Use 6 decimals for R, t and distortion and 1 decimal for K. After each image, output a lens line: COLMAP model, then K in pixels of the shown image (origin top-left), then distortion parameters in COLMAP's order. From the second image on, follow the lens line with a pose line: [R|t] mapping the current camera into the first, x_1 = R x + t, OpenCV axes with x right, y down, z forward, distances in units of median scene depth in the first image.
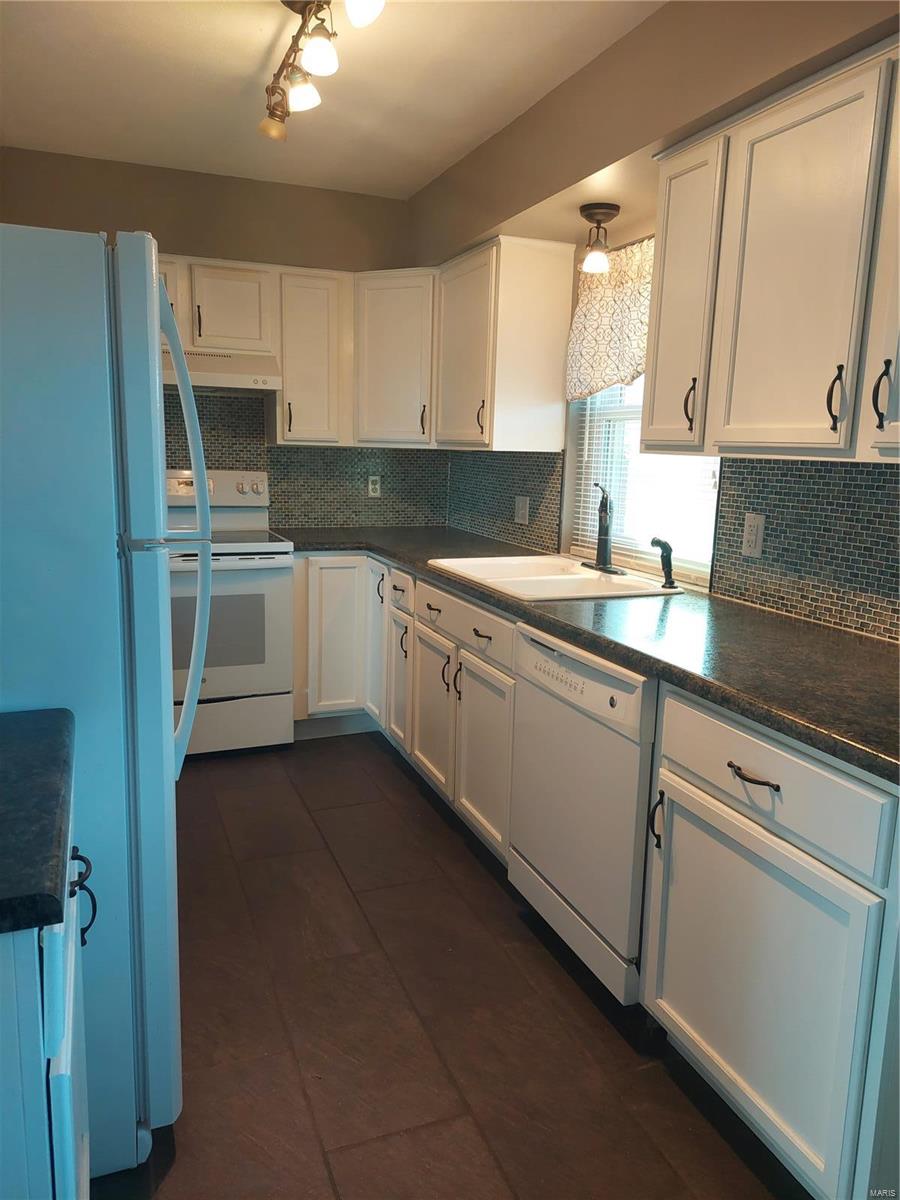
lens RADIAL K [[882.3, 0, 455.0], [0, 882.3, 596.2], [0, 0, 1]] dist [0.076906, -0.089540]
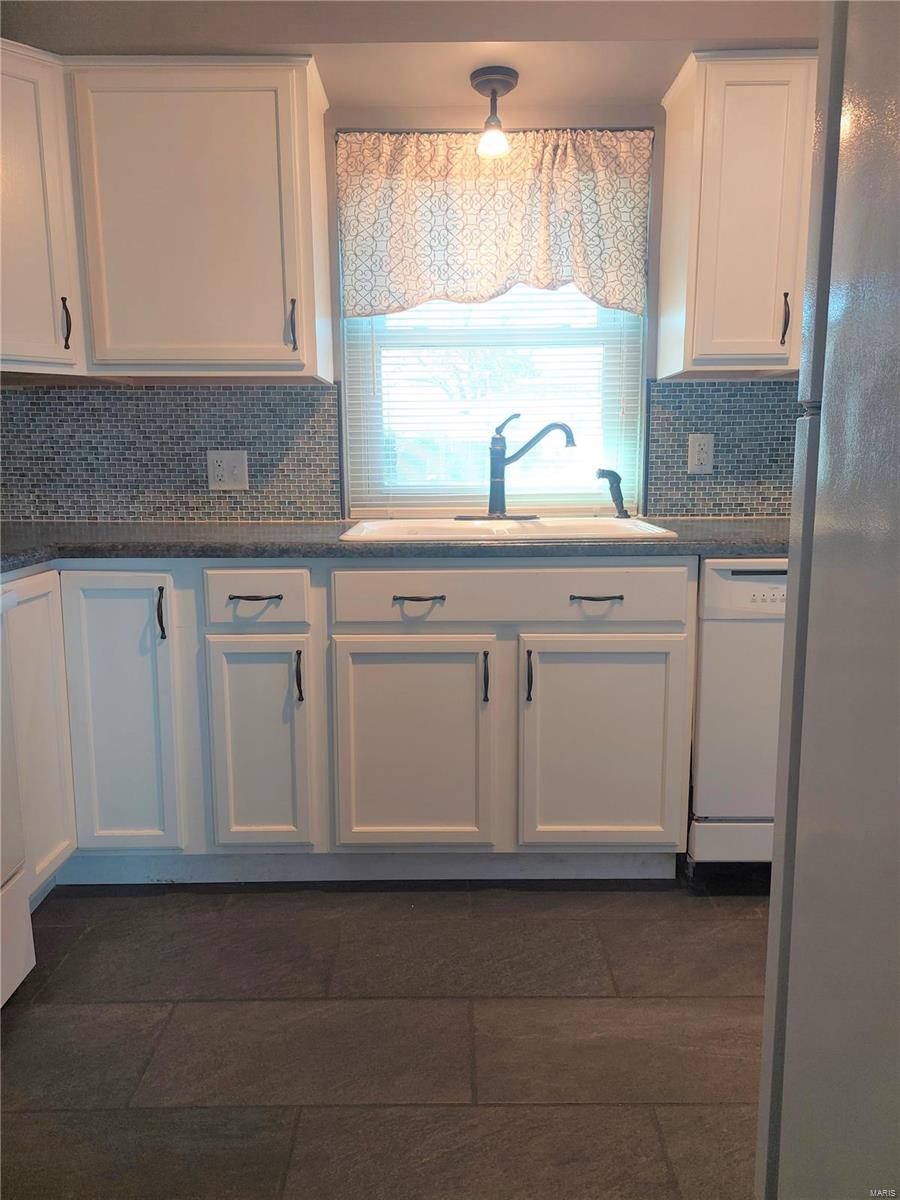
lens RADIAL K [[882.3, 0, 462.4], [0, 882.3, 603.5], [0, 0, 1]] dist [0.076906, -0.089540]
pose [[0.352226, -0.179637, 0.918514, -0.536474], [0.177814, 0.976376, 0.122766, -0.050550], [-0.918868, 0.120083, 0.375847, 0.597626]]
